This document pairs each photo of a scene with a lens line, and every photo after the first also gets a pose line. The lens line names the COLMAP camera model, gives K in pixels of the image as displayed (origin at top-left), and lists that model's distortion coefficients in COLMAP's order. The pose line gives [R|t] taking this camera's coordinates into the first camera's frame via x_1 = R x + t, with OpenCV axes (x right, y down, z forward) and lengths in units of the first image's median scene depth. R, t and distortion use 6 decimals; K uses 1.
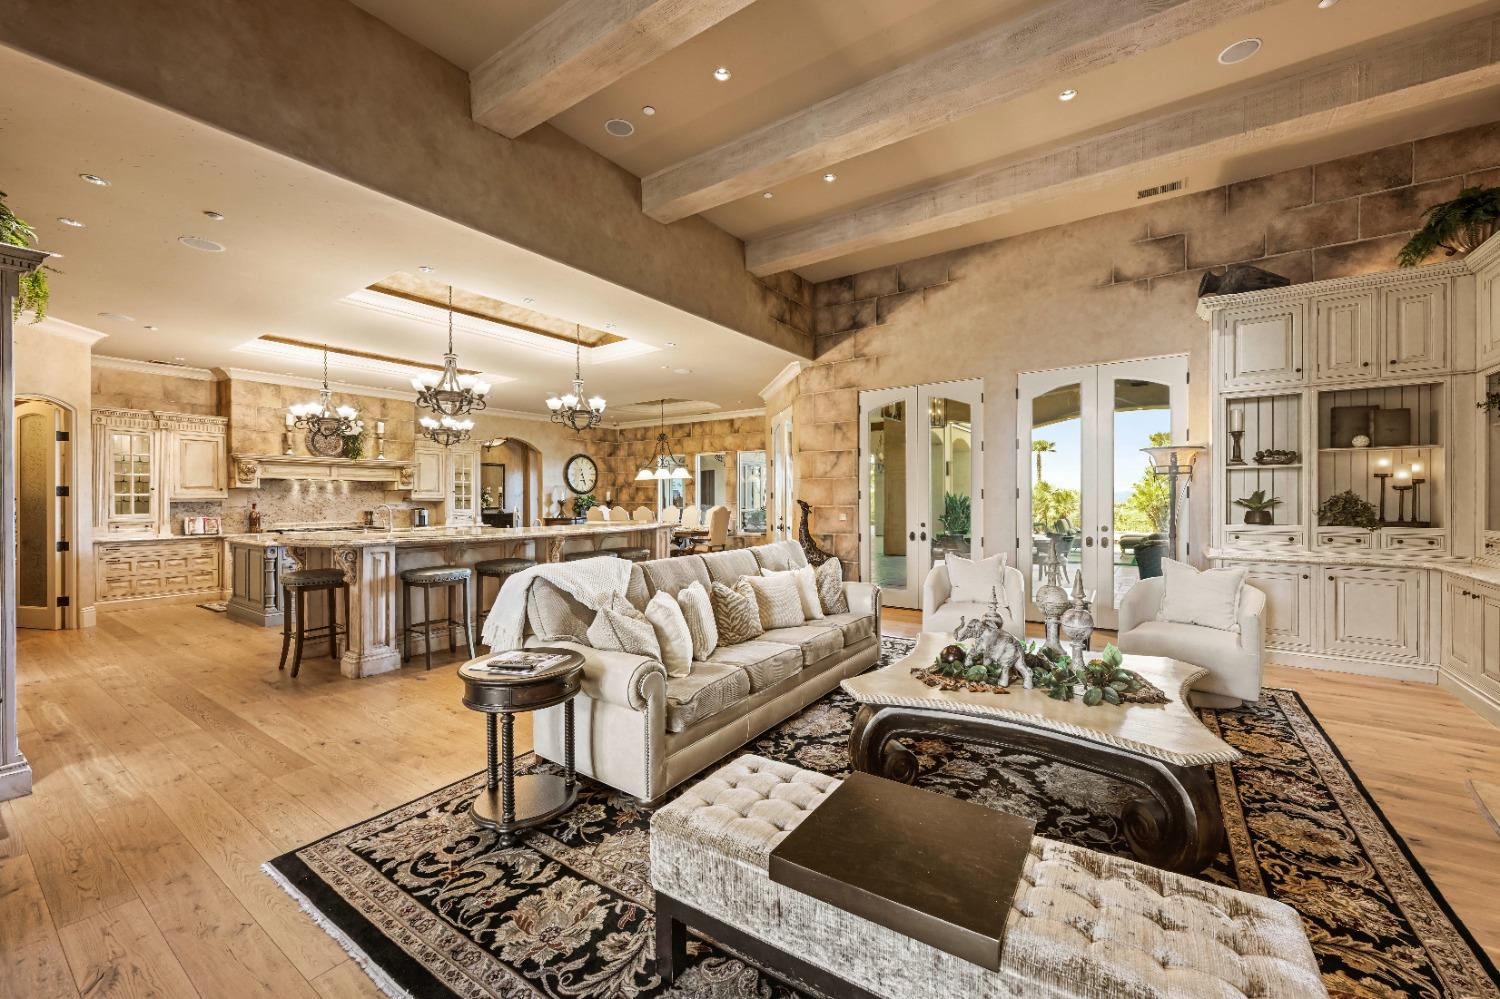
lens RADIAL K [[599.9, 0, 752.3], [0, 599.9, 500.3], [0, 0, 1]] dist [-0.000333, -0.000071]
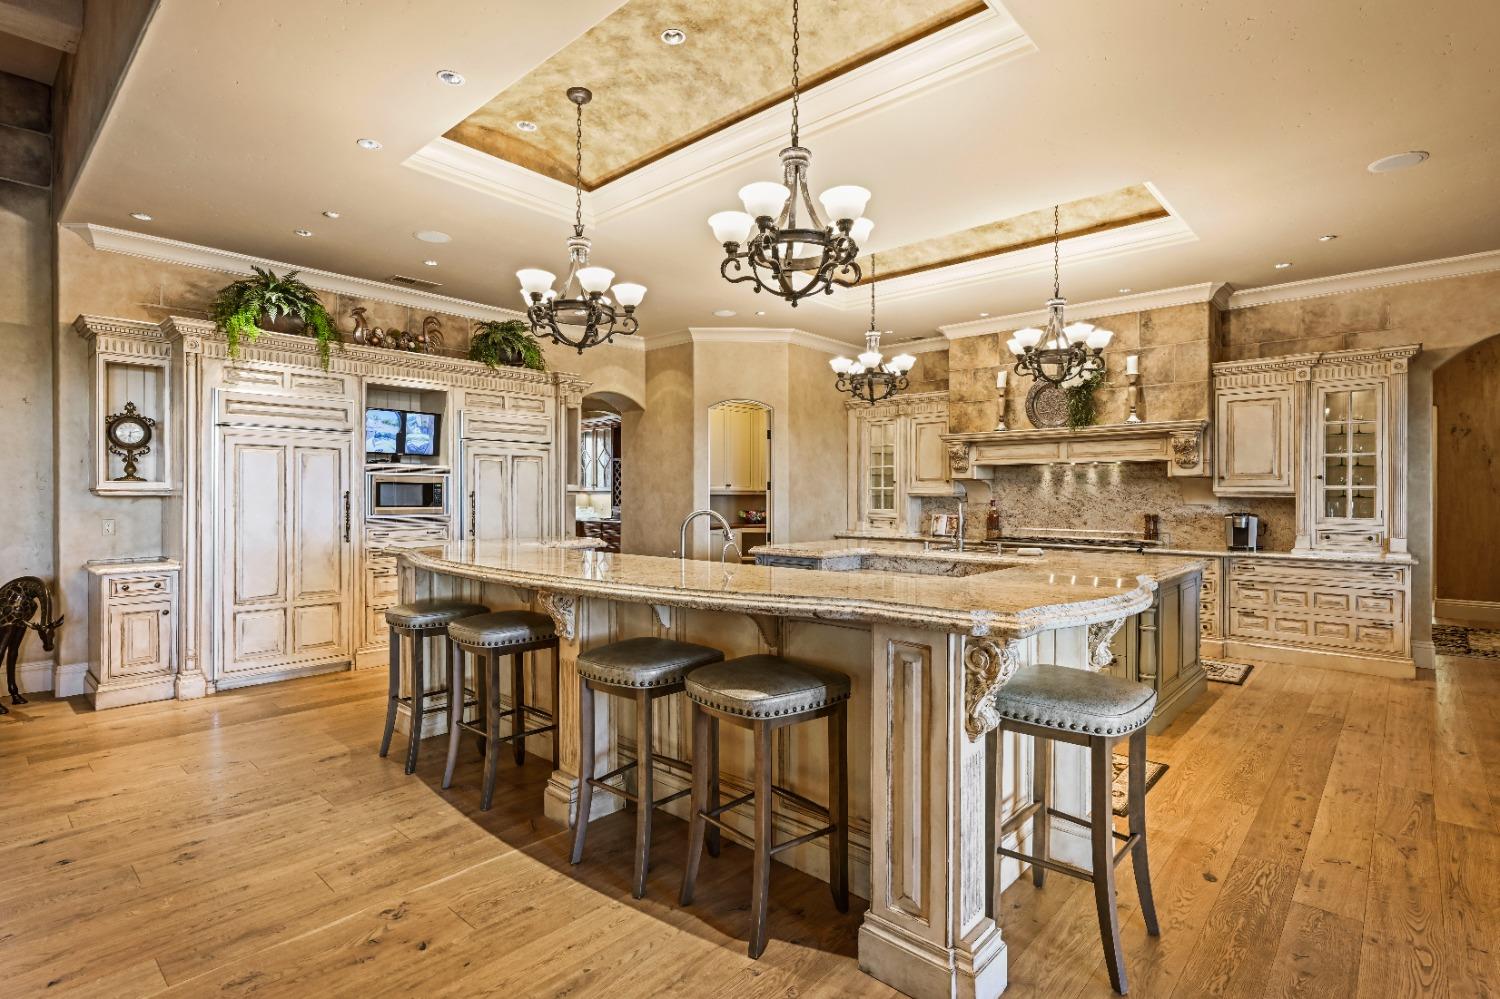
lens RADIAL K [[732.3, 0, 753.4], [0, 732.3, 494.8], [0, 0, 1]] dist [-0.001794, -0.000106]
pose [[-0.116668, 0.001721, -0.993170, 0.098977], [-0.003440, 0.999992, 0.002137, -0.001332], [0.993165, 0.003666, -0.116661, 0.759573]]
